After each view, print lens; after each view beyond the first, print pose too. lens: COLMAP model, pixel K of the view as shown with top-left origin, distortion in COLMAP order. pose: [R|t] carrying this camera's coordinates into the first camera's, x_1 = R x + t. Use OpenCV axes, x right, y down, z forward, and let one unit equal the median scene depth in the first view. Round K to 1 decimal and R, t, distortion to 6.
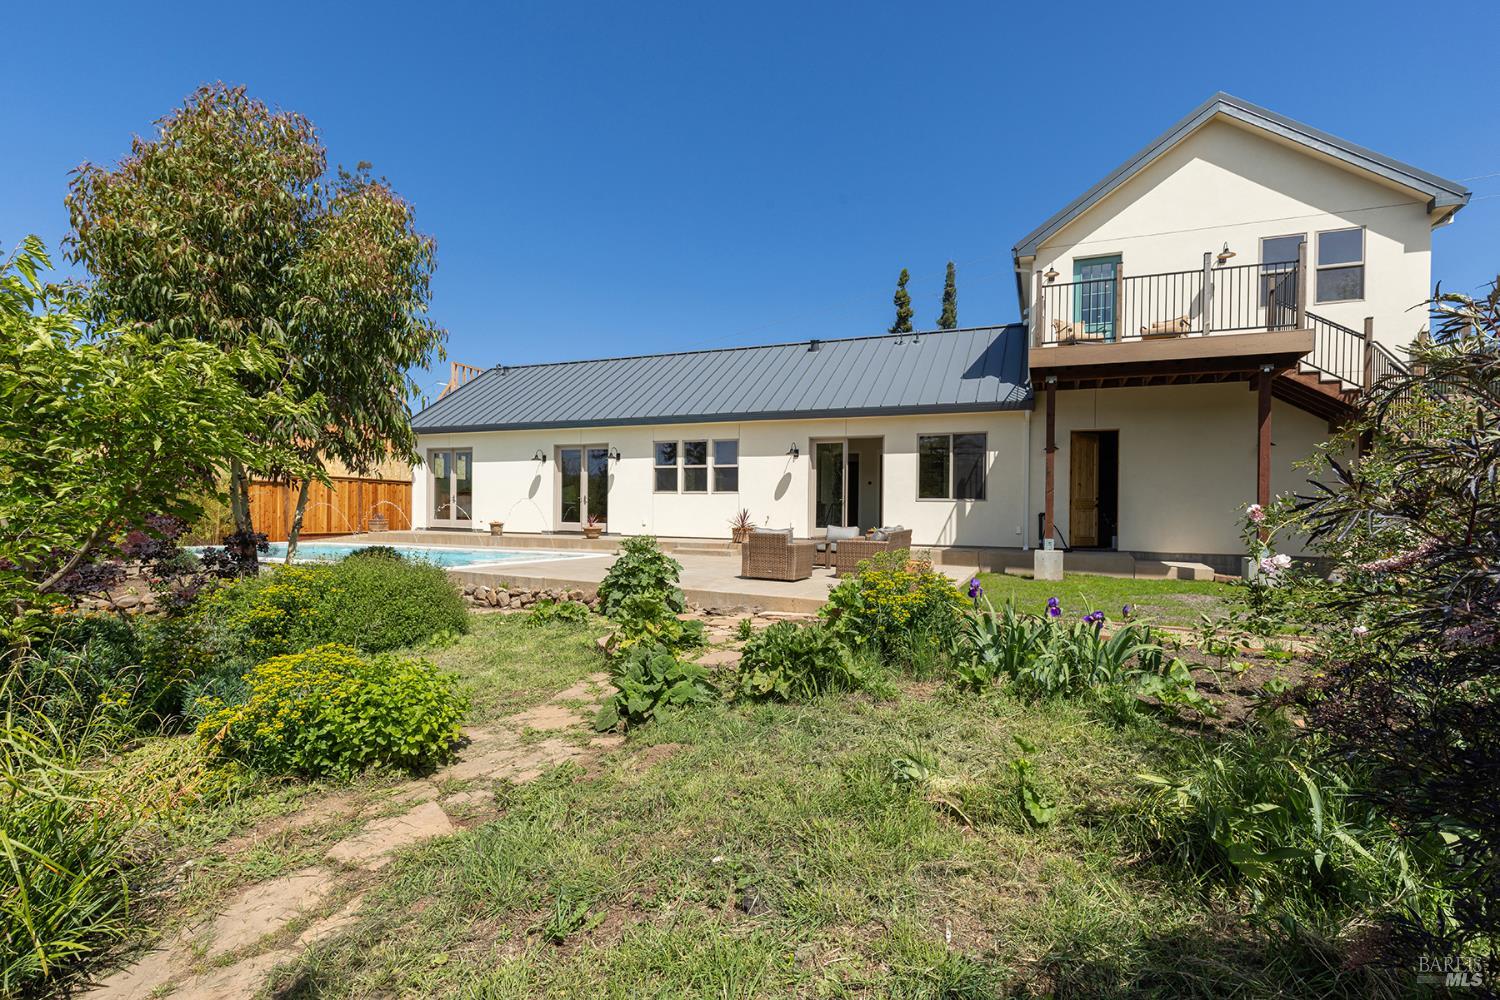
lens RADIAL K [[670.8, 0, 759.1], [0, 670.8, 514.1], [0, 0, 1]] dist [0.009104, -0.000505]
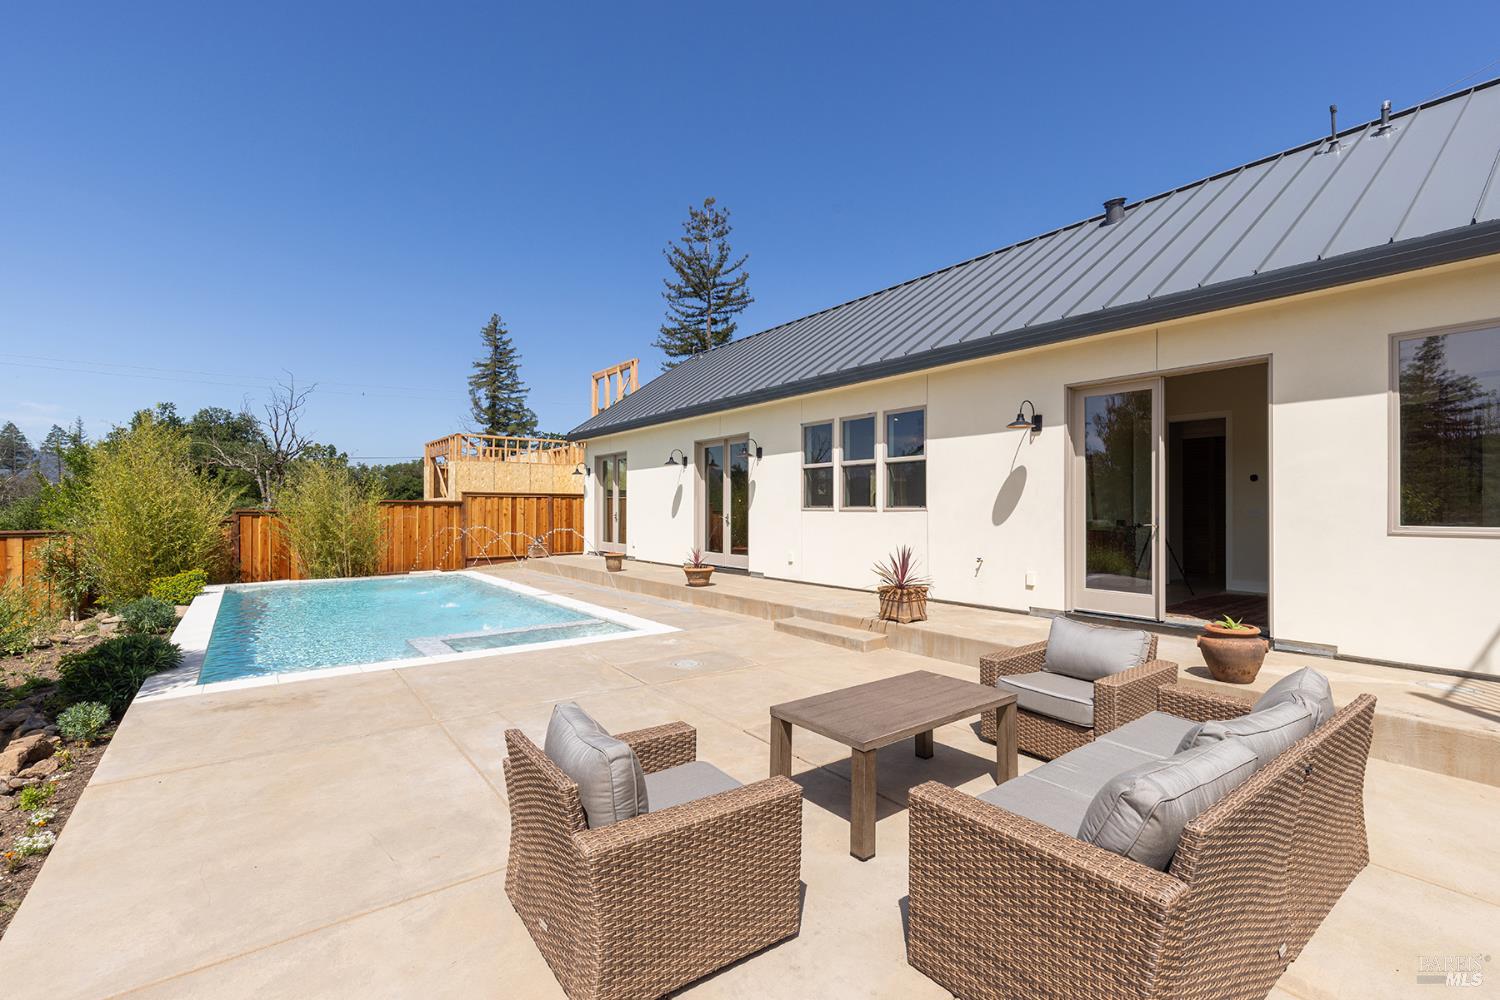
lens RADIAL K [[670.8, 0, 763.9], [0, 670.8, 507.5], [0, 0, 1]] dist [0.009104, -0.000505]
pose [[0.863213, -0.009653, -0.504748, 0.117799], [0.000323, 0.999828, -0.018569, -0.023274], [0.504840, 0.015866, 0.863067, 0.478453]]
